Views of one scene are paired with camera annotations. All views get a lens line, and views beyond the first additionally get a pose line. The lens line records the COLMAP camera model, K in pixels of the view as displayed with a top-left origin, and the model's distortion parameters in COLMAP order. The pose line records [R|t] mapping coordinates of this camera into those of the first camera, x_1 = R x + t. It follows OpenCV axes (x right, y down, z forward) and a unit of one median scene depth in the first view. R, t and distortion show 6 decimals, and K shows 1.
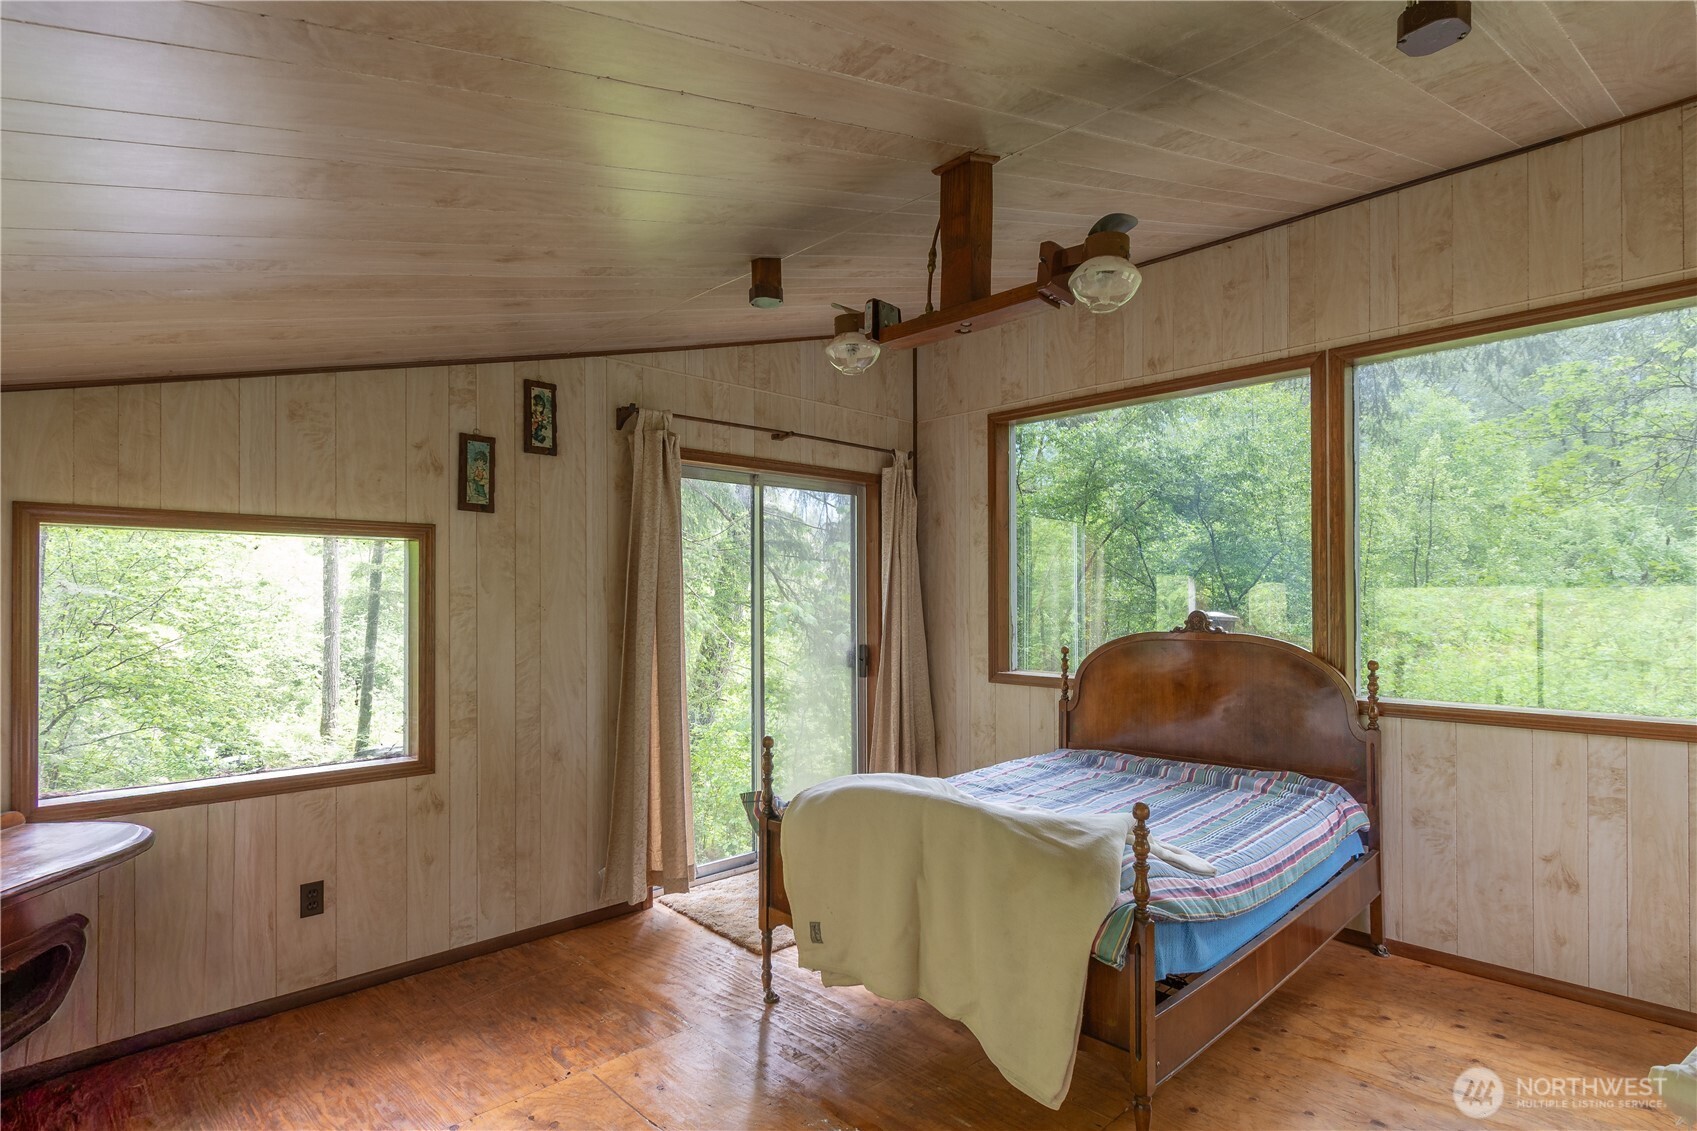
lens RADIAL K [[849.6, 0, 855.6], [0, 849.6, 590.7], [0, 0, 1]] dist [-0.004884, -0.000281]
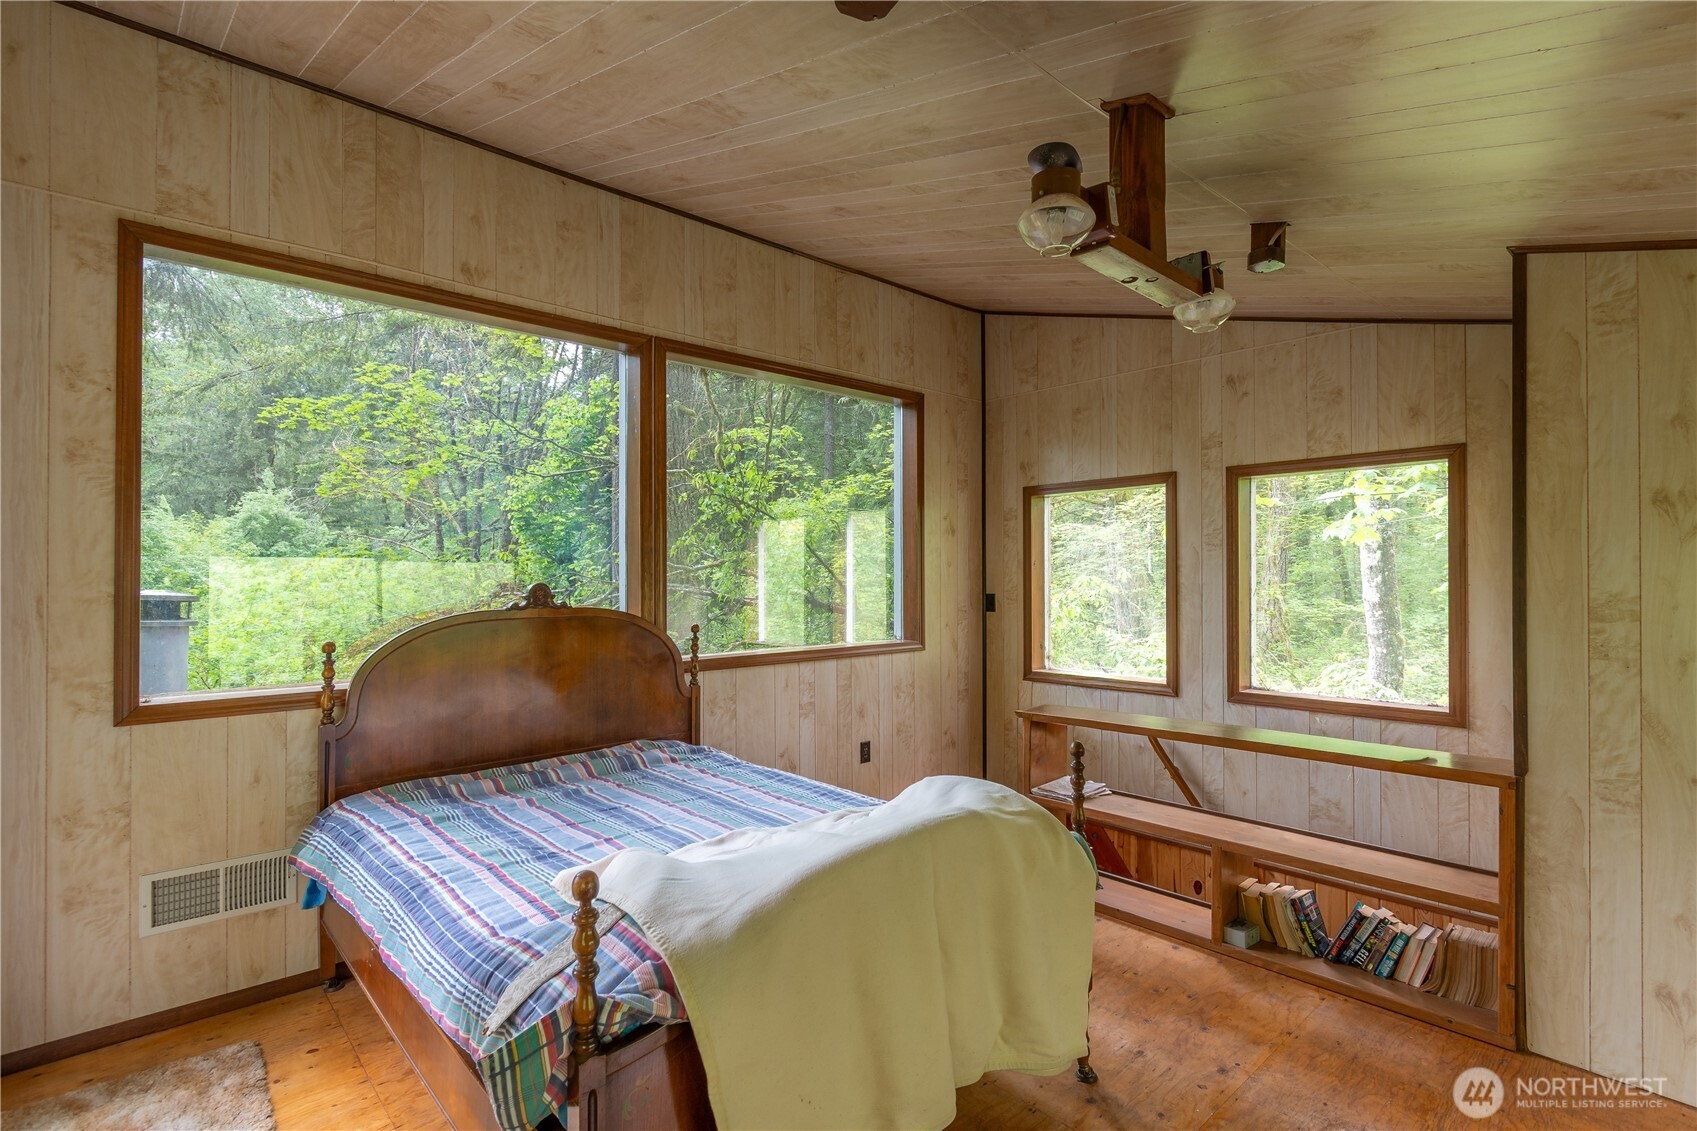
lens RADIAL K [[801.3, 0, 846.1], [0, 801.3, 567.6], [0, 0, 1]] dist [-0.005207, -0.000200]
pose [[0.031663, 0.009832, 0.999450, -0.427587], [-0.009071, 0.999913, -0.009549, 0.013491], [-0.999457, -0.008764, 0.031749, 0.707943]]
